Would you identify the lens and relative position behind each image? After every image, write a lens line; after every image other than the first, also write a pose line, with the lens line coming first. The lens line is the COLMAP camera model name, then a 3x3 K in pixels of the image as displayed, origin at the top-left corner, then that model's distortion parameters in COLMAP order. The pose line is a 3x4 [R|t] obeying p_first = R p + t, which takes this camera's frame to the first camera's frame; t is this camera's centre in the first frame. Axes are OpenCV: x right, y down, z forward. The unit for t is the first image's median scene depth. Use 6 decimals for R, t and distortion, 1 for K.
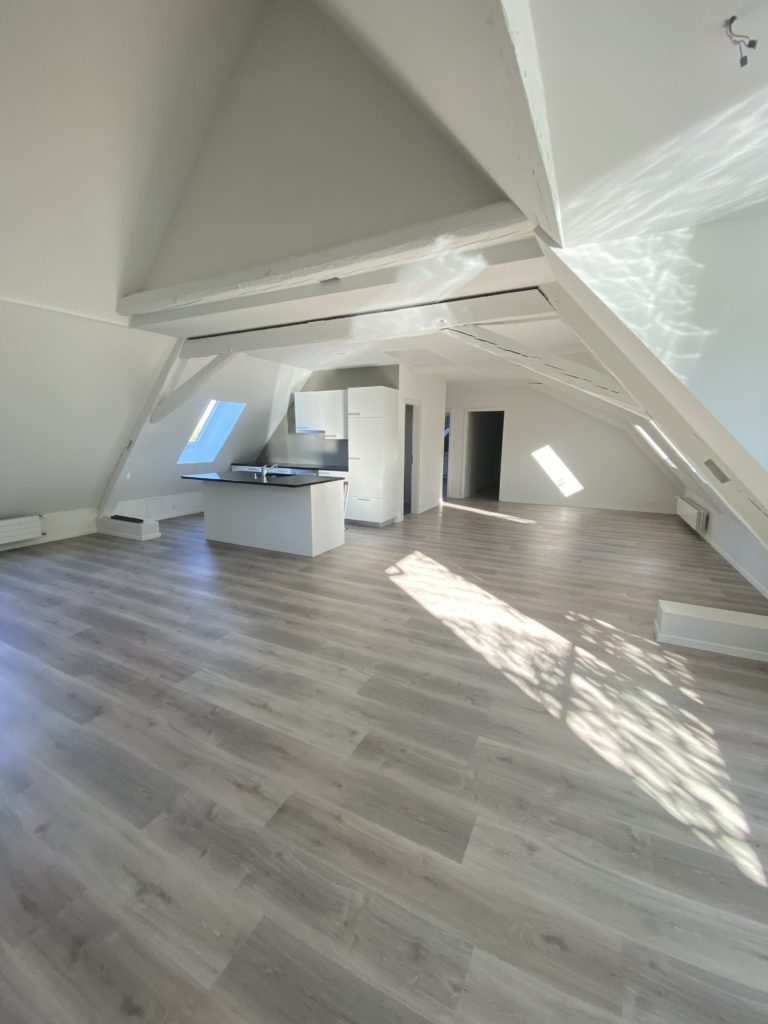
lens RADIAL K [[415.5, 0, 383.4], [0, 415.5, 515.9], [0, 0, 1]] dist [0.000449, -0.000171]
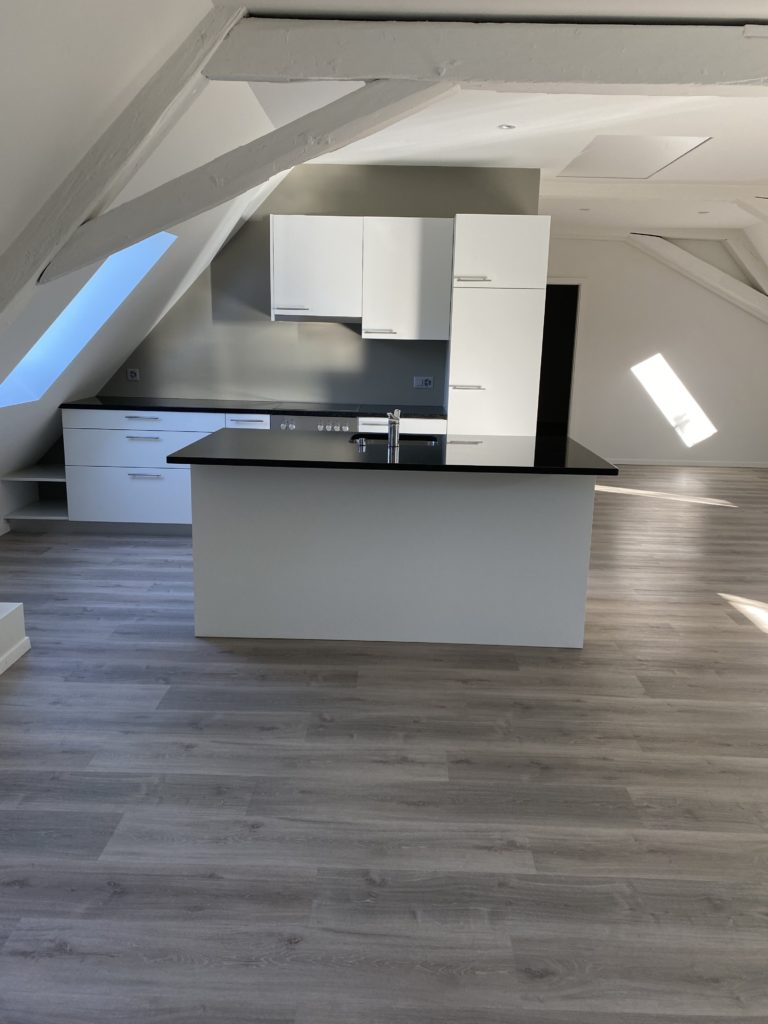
lens RADIAL K [[789.7, 0, 383.6], [0, 789.7, 514.0], [0, 0, 1]] dist [-0.006822, -0.001432]
pose [[0.897568, -0.086979, 0.432211, -0.494810], [0.067845, 0.995918, 0.059526, -0.063534], [-0.435625, -0.024105, 0.899806, 0.315968]]
